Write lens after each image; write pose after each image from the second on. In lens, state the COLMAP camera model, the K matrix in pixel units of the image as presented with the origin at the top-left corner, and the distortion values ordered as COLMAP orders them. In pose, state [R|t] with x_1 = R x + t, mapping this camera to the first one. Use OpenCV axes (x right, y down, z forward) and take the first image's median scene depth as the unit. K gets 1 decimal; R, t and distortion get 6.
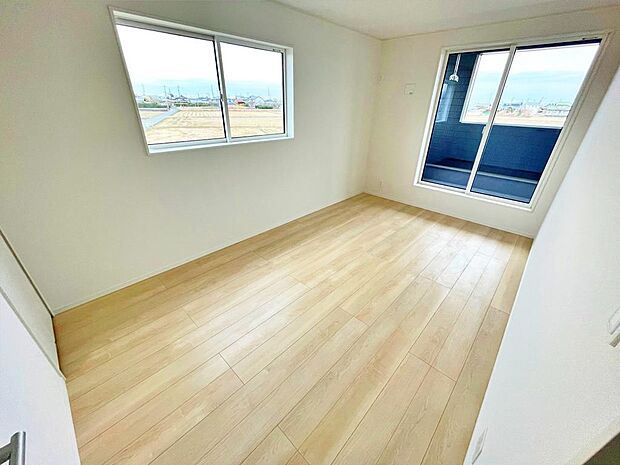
lens RADIAL K [[248.1, 0, 308.8], [0, 248.1, 231.6], [0, 0, 1]] dist [-0.004629, -0.000496]
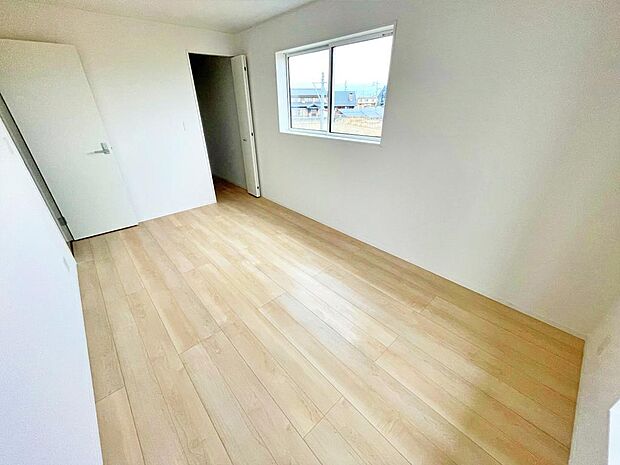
lens RADIAL K [[248.1, 0, 308.8], [0, 248.1, 231.6], [0, 0, 1]] dist [-0.004629, -0.000496]
pose [[-0.064915, 0.449818, -0.890758, 0.837788], [-0.452758, 0.782198, 0.427992, -0.430394], [0.889267, 0.431081, 0.152882, 0.869716]]
